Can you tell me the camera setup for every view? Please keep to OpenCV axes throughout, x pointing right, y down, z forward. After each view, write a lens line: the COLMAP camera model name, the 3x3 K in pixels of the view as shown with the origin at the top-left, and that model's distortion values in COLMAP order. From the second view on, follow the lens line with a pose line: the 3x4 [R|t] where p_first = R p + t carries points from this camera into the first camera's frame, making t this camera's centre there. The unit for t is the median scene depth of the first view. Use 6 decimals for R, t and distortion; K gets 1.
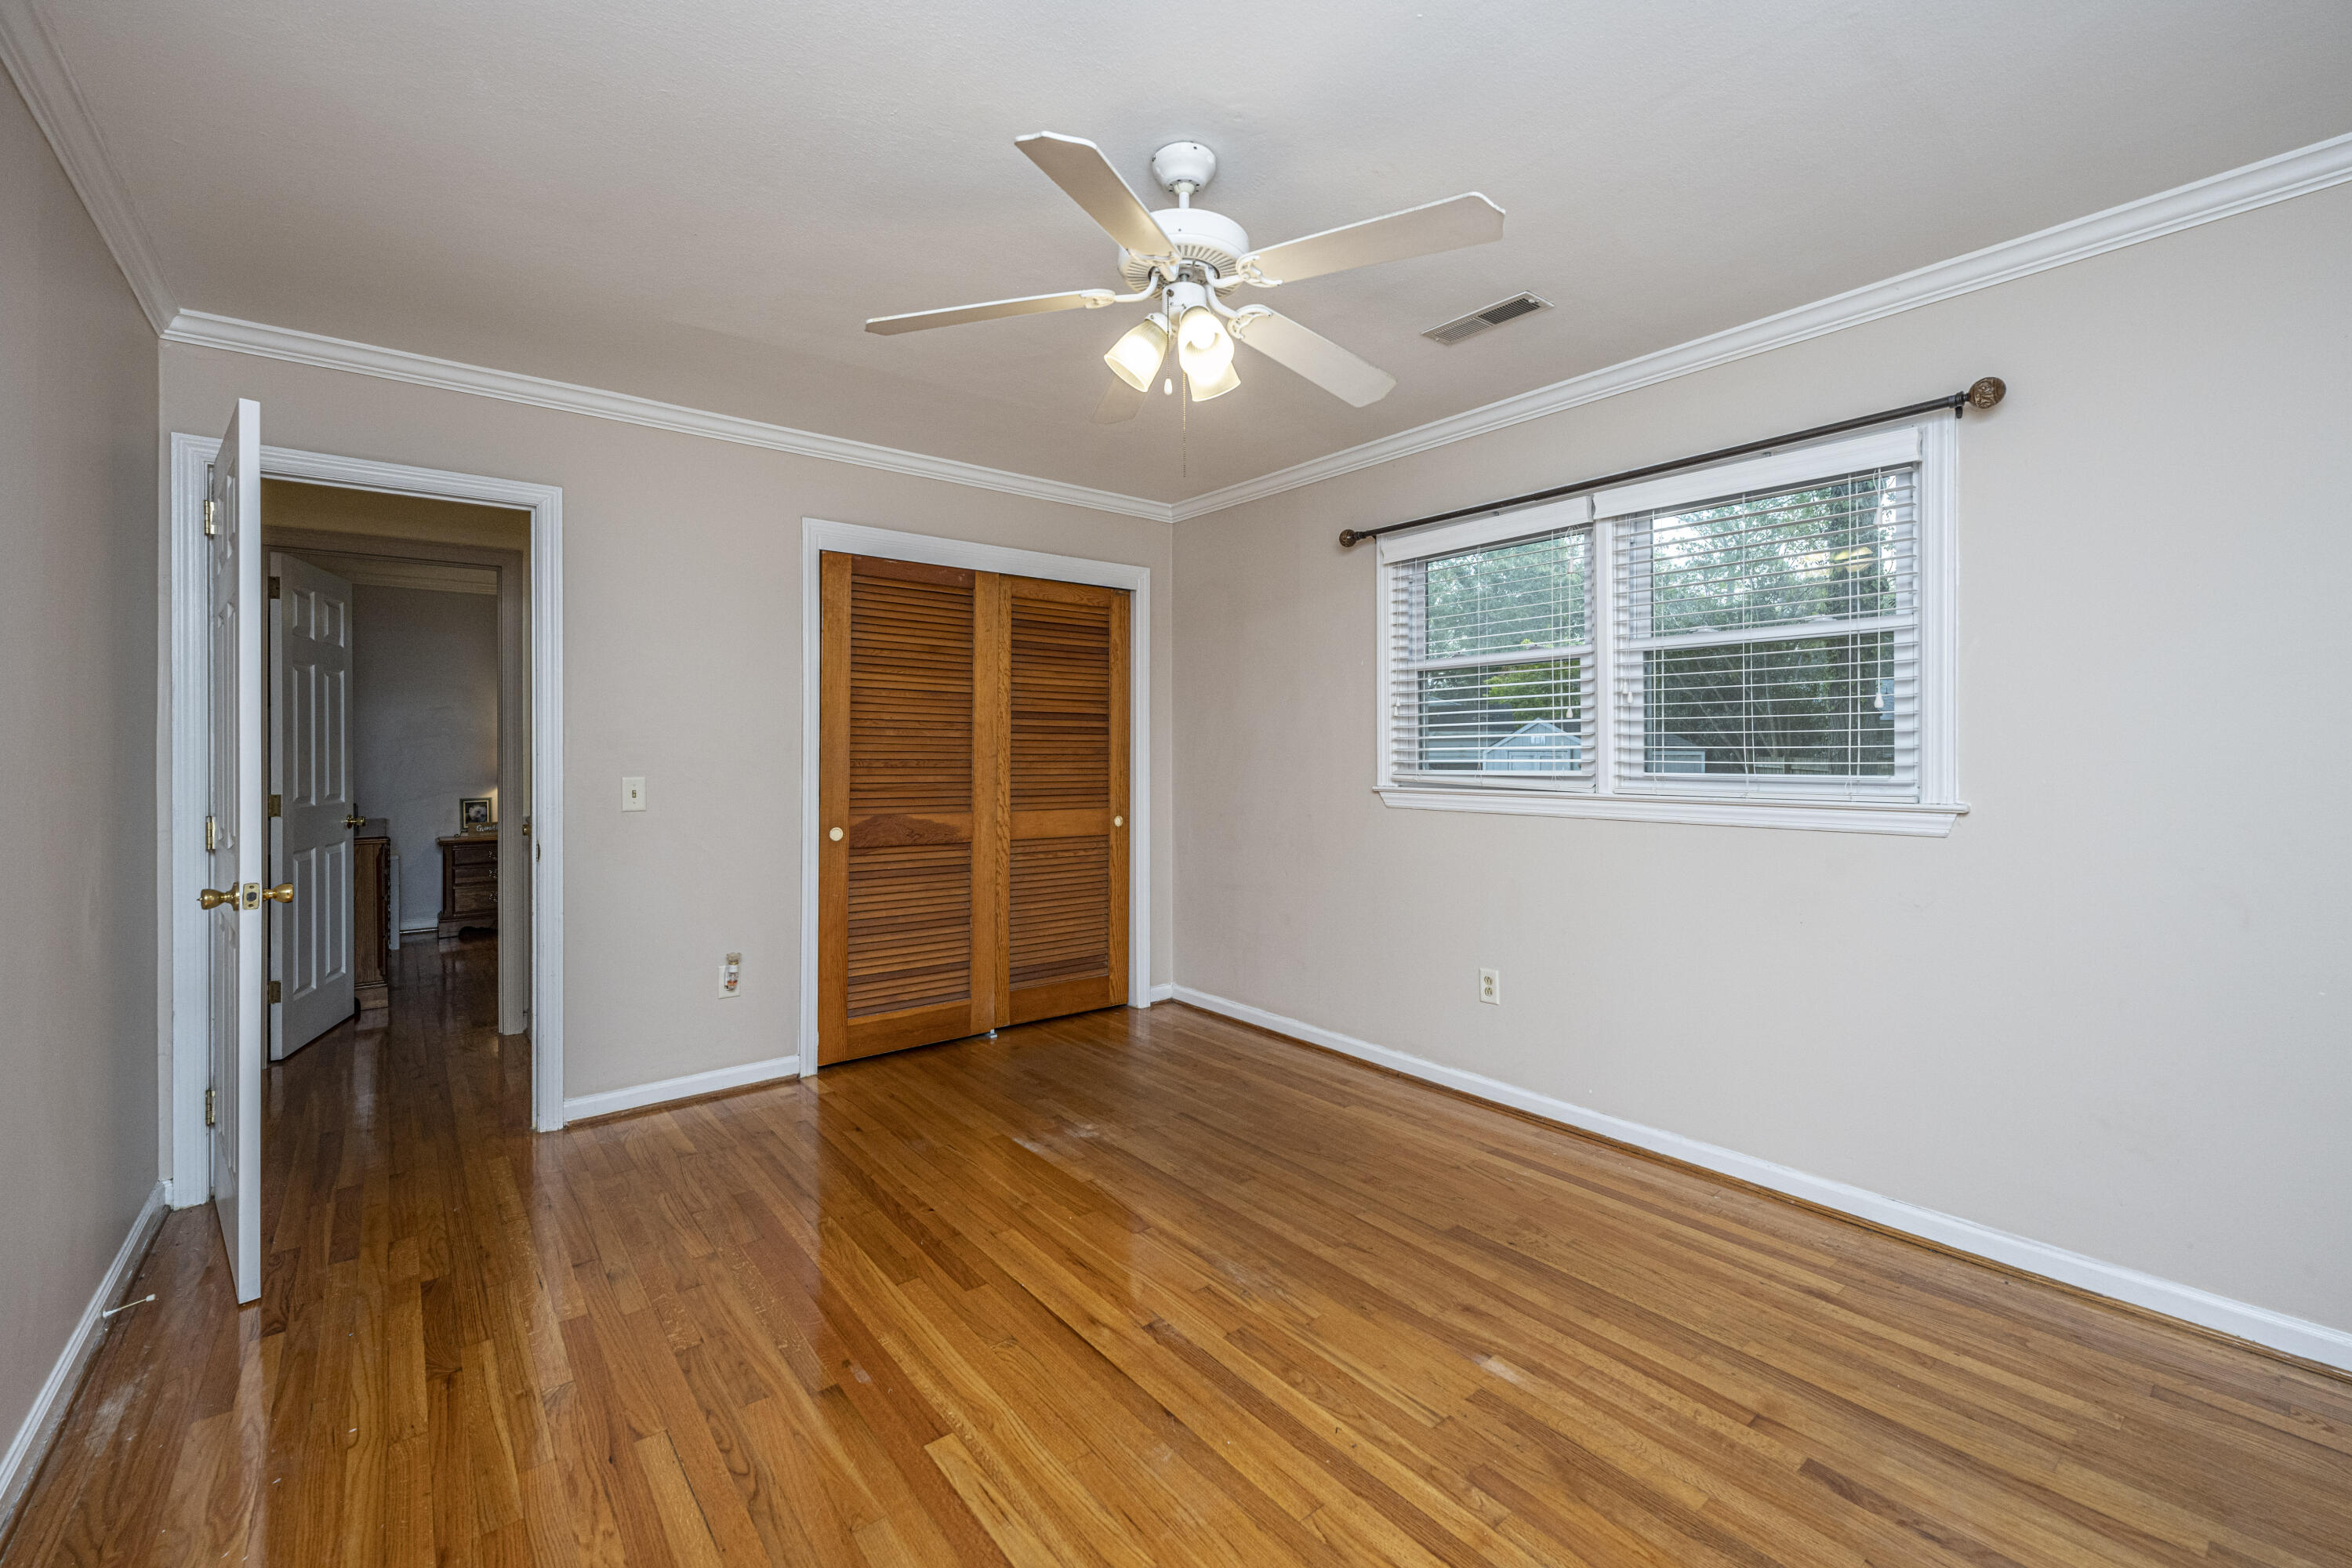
lens RADIAL K [[985.1, 0, 1176.1], [0, 985.1, 749.7], [0, 0, 1]] dist [0.000919, -0.000015]
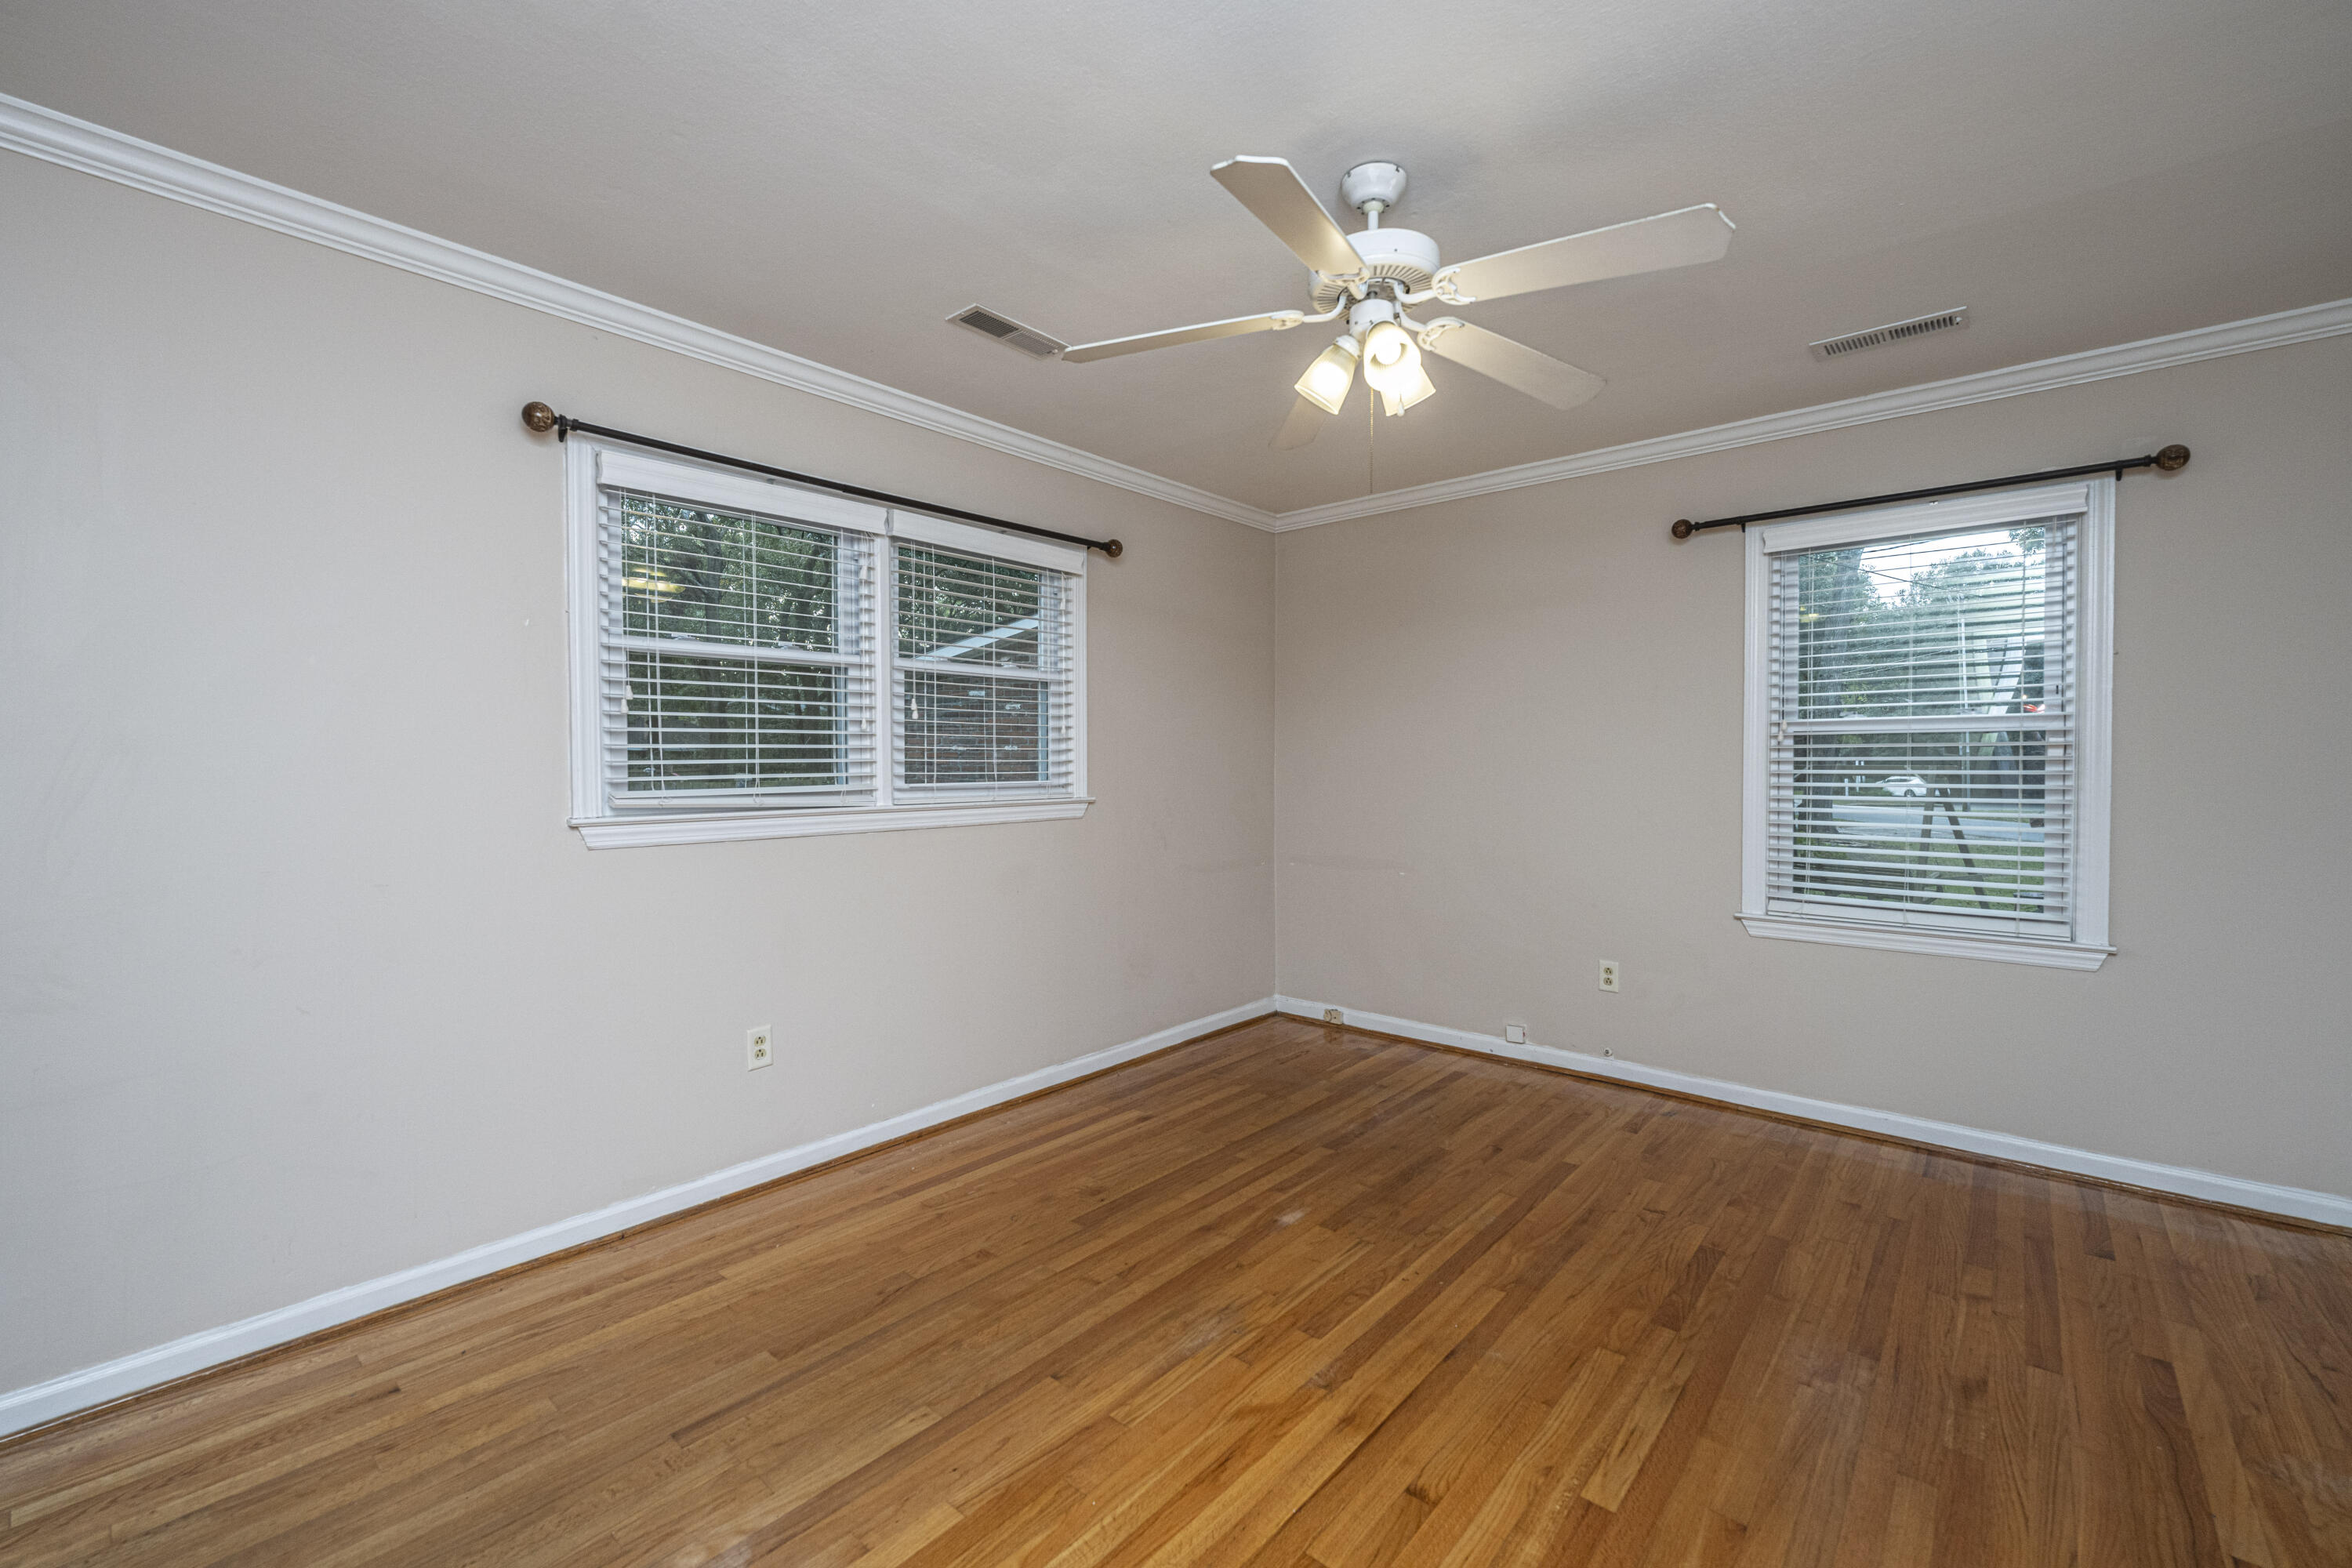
lens RADIAL K [[987.0, 0, 1161.0], [0, 987.0, 774.7], [0, 0, 1]] dist [-0.001904, -0.000176]
pose [[-0.183026, -0.010717, 0.983050, -0.856736], [-0.000835, 0.999942, 0.010746, 0.002081], [-0.983108, 0.001146, -0.183024, 1.257421]]
